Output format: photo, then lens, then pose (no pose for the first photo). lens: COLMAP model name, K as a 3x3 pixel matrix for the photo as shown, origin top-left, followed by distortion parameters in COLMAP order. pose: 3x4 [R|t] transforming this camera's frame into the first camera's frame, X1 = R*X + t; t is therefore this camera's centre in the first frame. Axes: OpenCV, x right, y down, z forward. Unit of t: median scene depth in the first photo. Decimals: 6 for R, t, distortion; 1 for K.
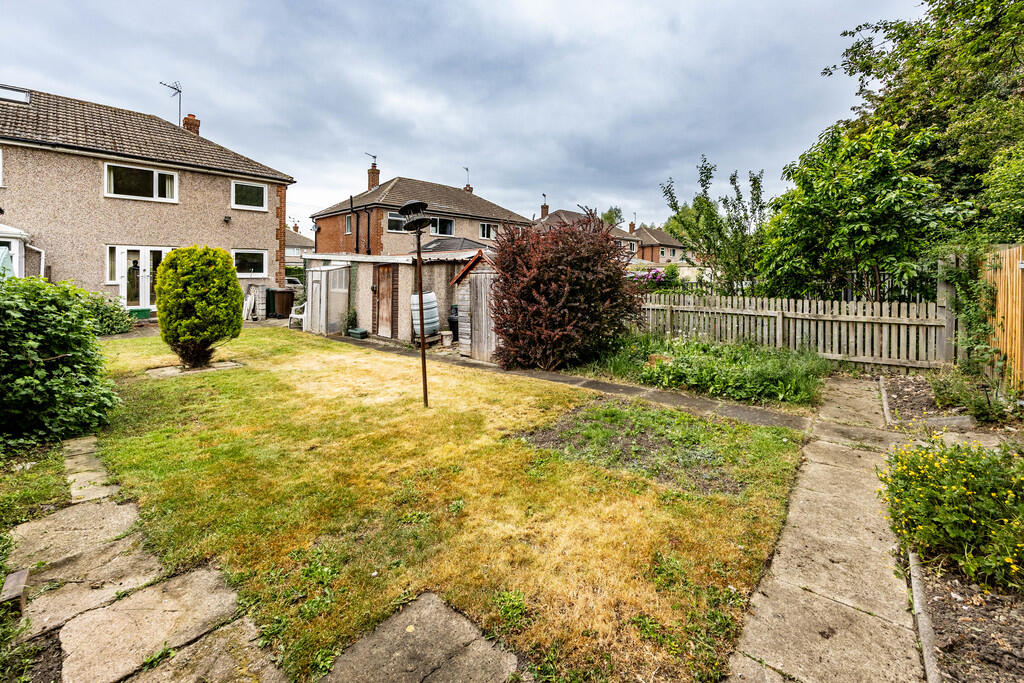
lens RADIAL K [[415.0, 0, 496.0], [0, 415.0, 274.9], [0, 0, 1]] dist [0.004101, -0.000591]
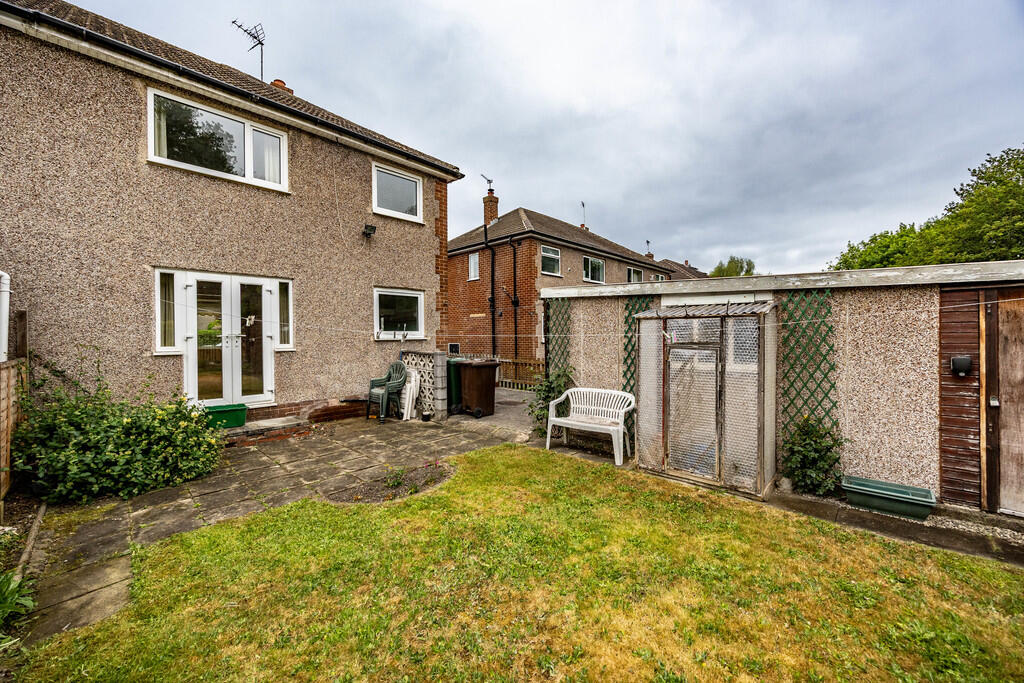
lens RADIAL K [[415.0, 0, 513.2], [0, 415.0, 340.9], [0, 0, 1]] dist [0.004101, -0.000591]
pose [[0.999566, -0.007649, -0.028440, -0.458526], [0.007816, 0.999953, 0.005782, 0.006777], [0.028394, -0.006001, 0.999579, 0.479525]]
